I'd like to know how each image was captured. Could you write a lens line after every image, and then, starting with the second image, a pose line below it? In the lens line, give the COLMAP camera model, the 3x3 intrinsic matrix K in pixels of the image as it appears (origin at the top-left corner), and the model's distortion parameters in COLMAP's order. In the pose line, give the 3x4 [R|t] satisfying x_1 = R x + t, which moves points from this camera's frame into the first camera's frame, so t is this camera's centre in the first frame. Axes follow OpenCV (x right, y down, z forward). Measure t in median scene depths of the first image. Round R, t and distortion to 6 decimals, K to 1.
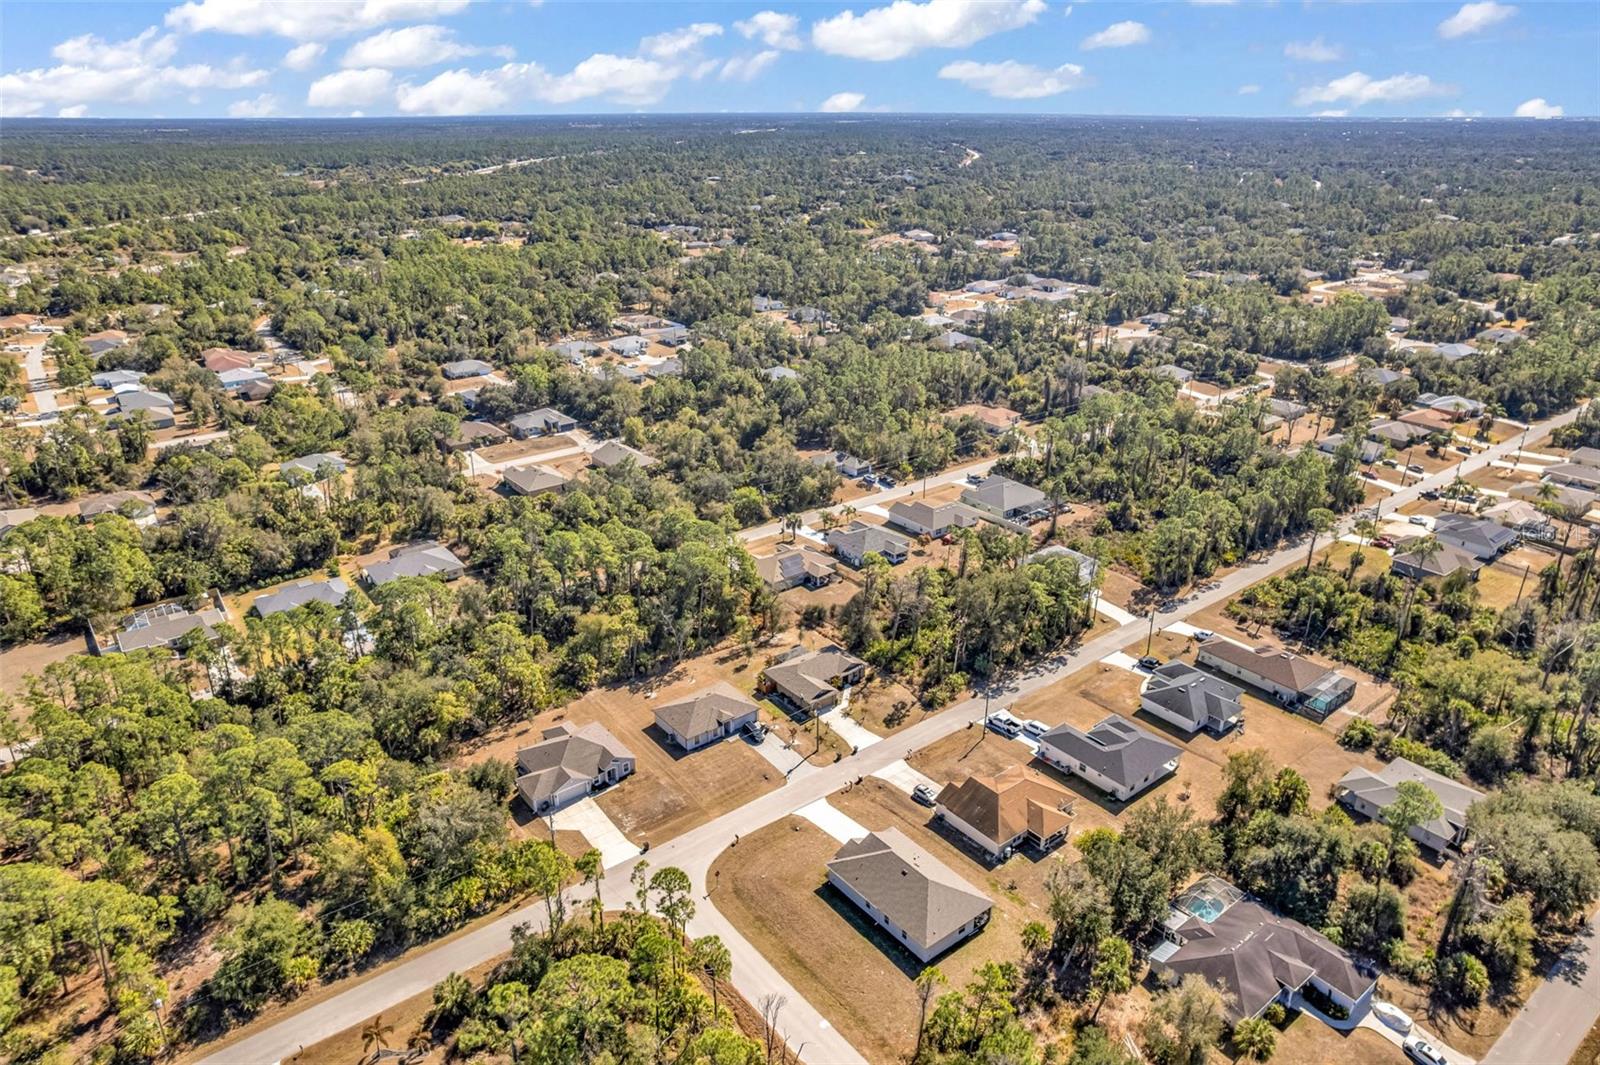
lens RADIAL K [[1027.6, 0, 813.8], [0, 1027.6, 542.6], [0, 0, 1]] dist [-0.079607, 0.069499]
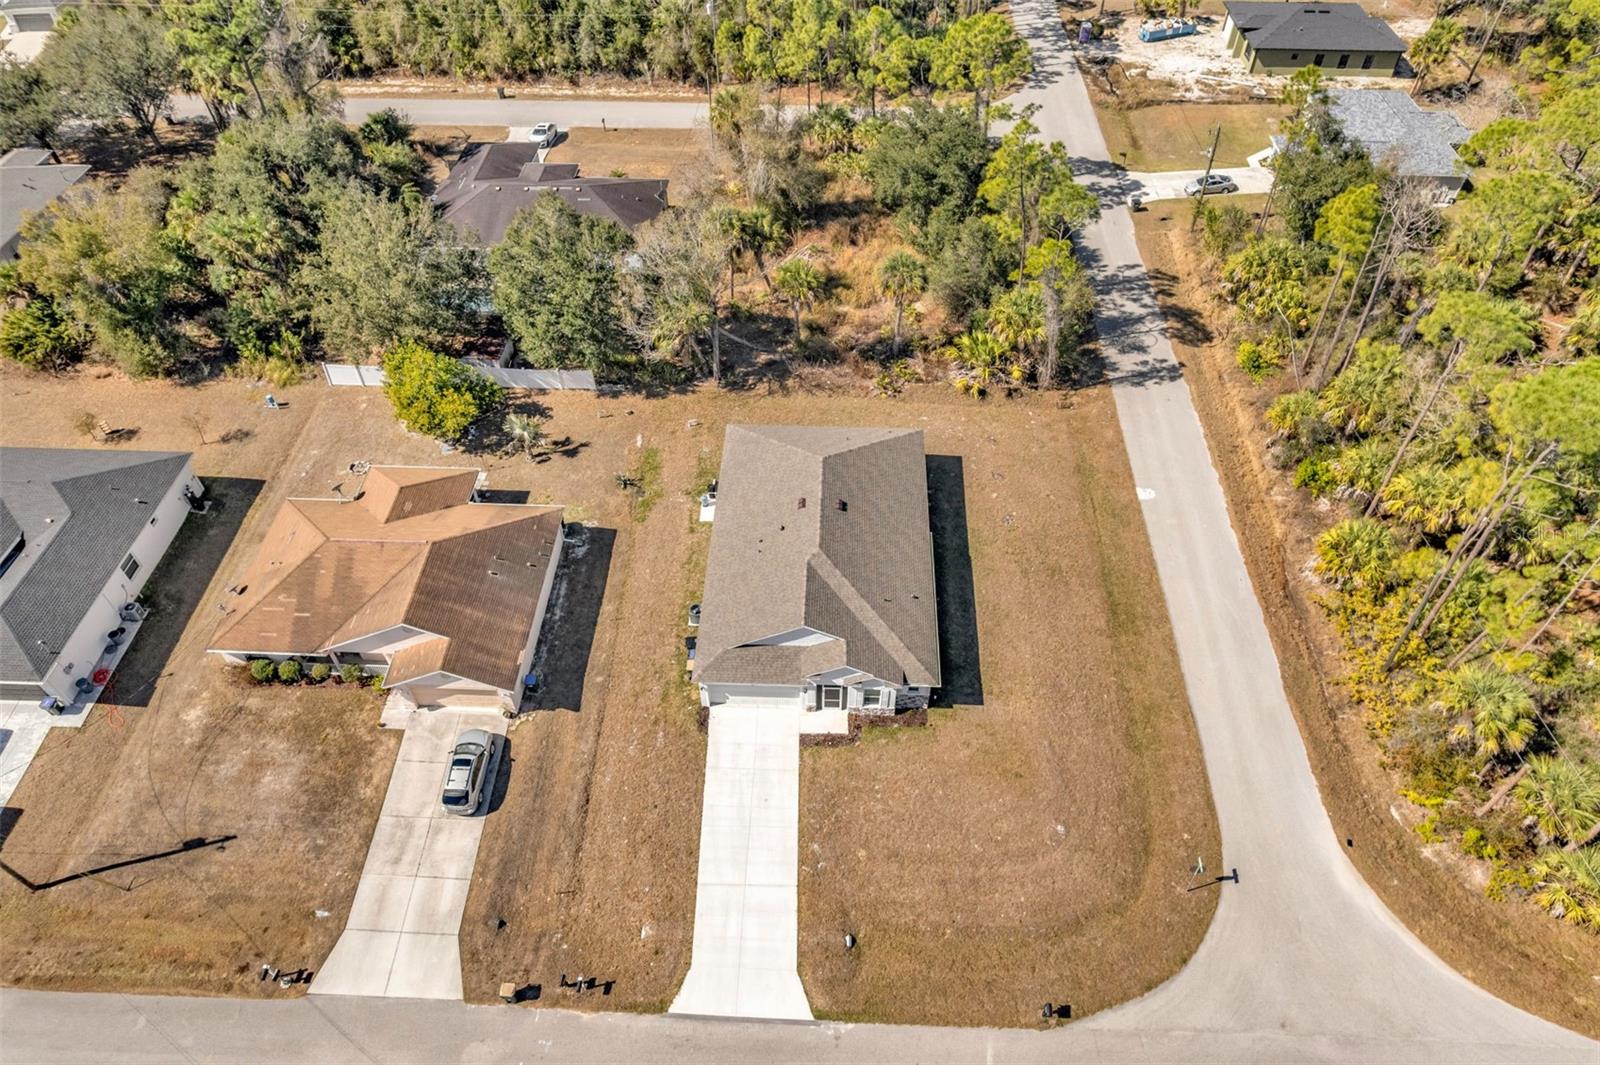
lens RADIAL K [[1027.6, 0, 813.8], [0, 1027.6, 542.6], [0, 0, 1]] dist [-0.079607, 0.069499]
pose [[-0.763041, -0.477577, 0.435532, -0.061655], [0.253107, 0.399239, 0.881218, -0.031456], [-0.594731, 0.782642, -0.183758, 0.707917]]
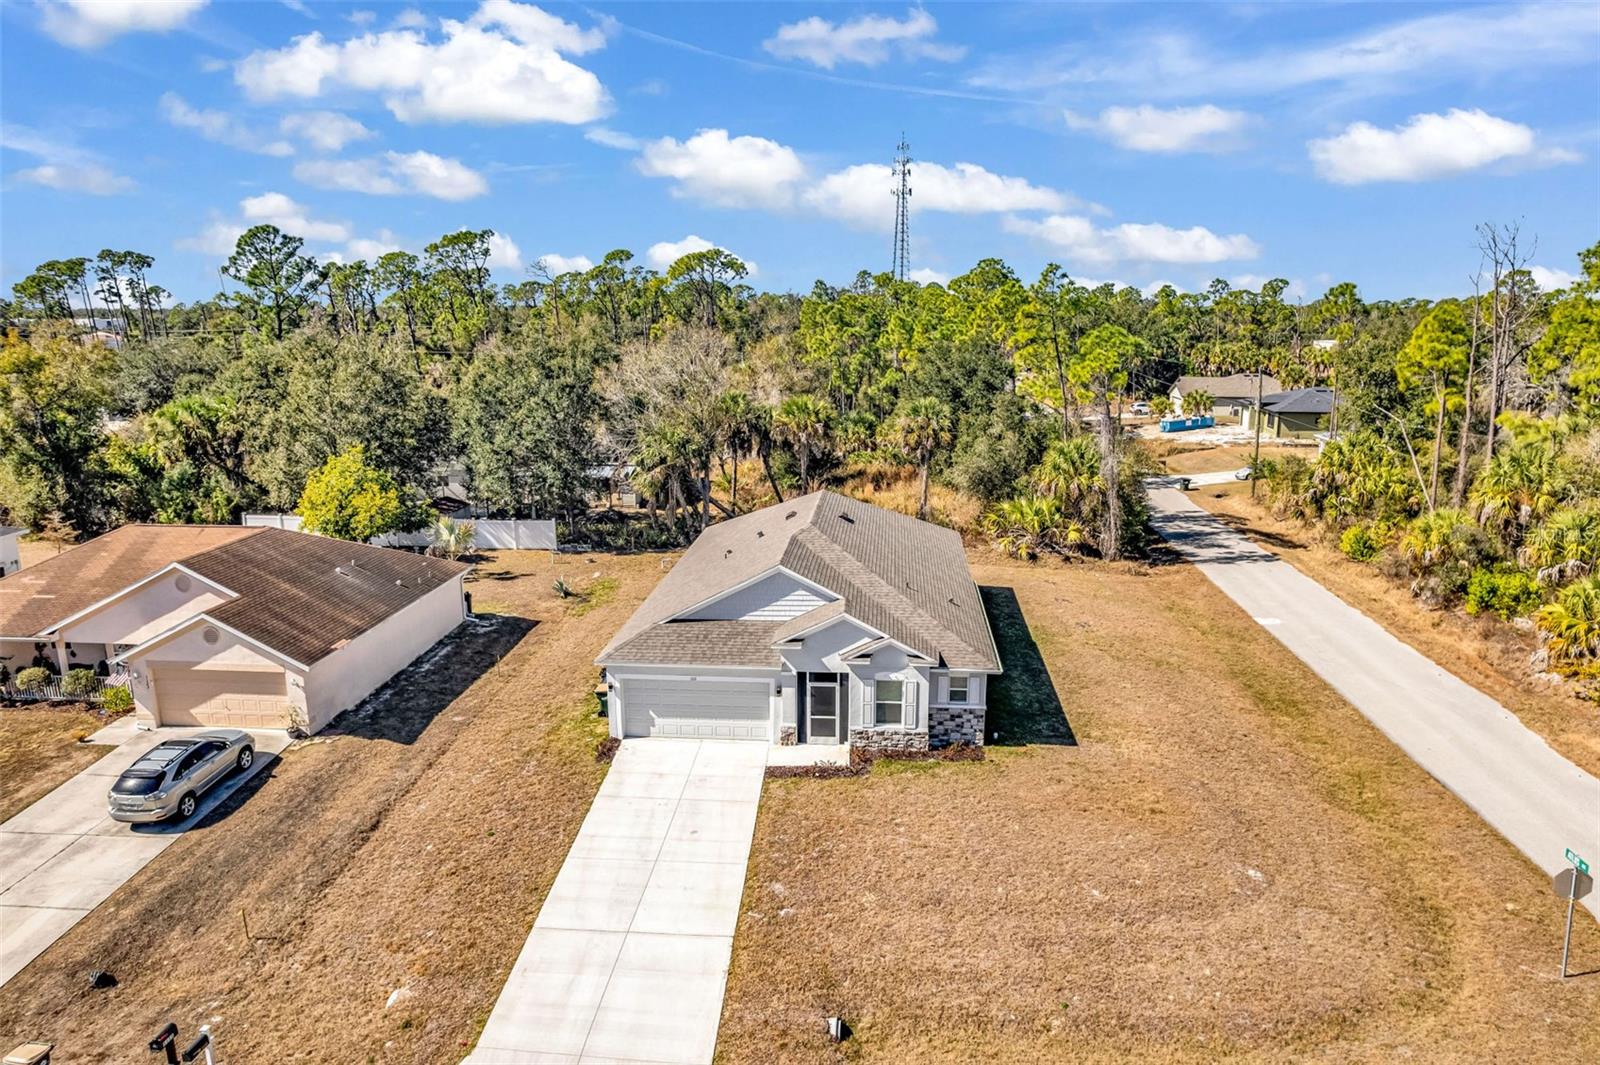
lens RADIAL K [[1027.6, 0, 813.8], [0, 1027.6, 542.6], [0, 0, 1]] dist [-0.079607, 0.069499]
pose [[-0.734585, -0.150751, 0.661558, -0.069482], [0.269521, 0.829956, 0.488397, 0.114768], [-0.622690, 0.537073, -0.569043, 0.763905]]
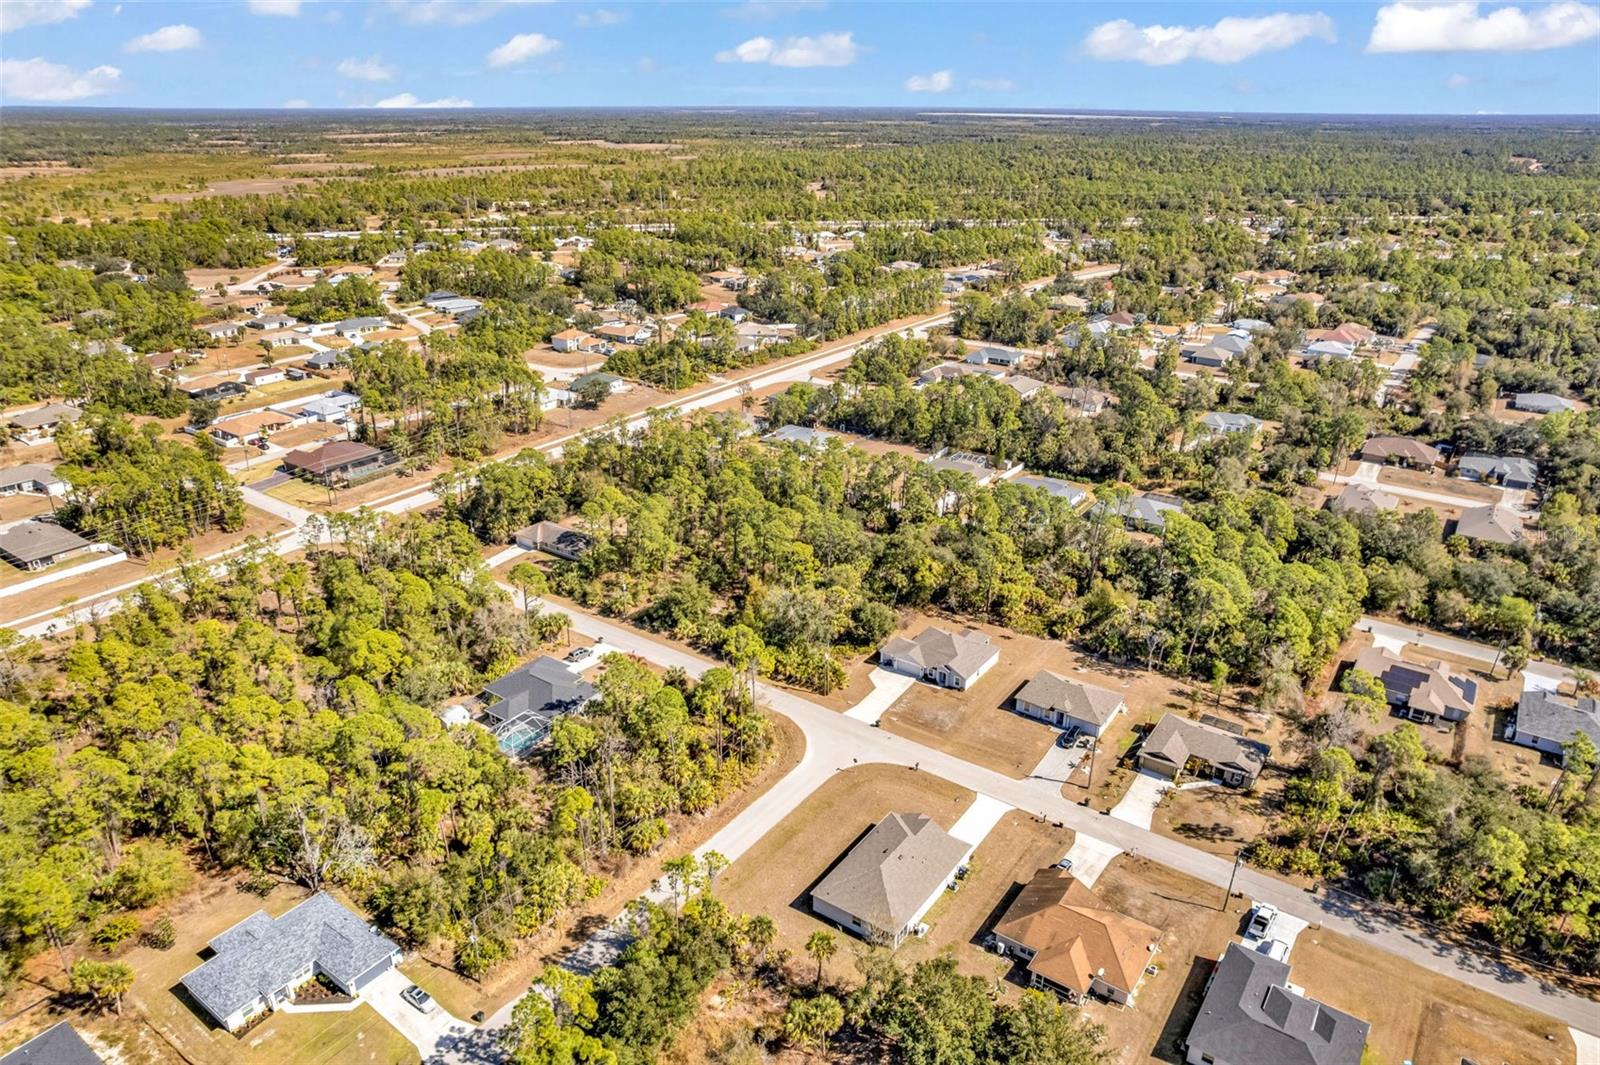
lens RADIAL K [[1027.6, 0, 813.8], [0, 1027.6, 542.6], [0, 0, 1]] dist [-0.079607, 0.069499]
pose [[0.283979, 0.383548, -0.878776, 0.527347], [-0.381396, 0.886067, 0.263481, -0.110222], [0.879712, 0.260338, 0.397908, 0.304345]]
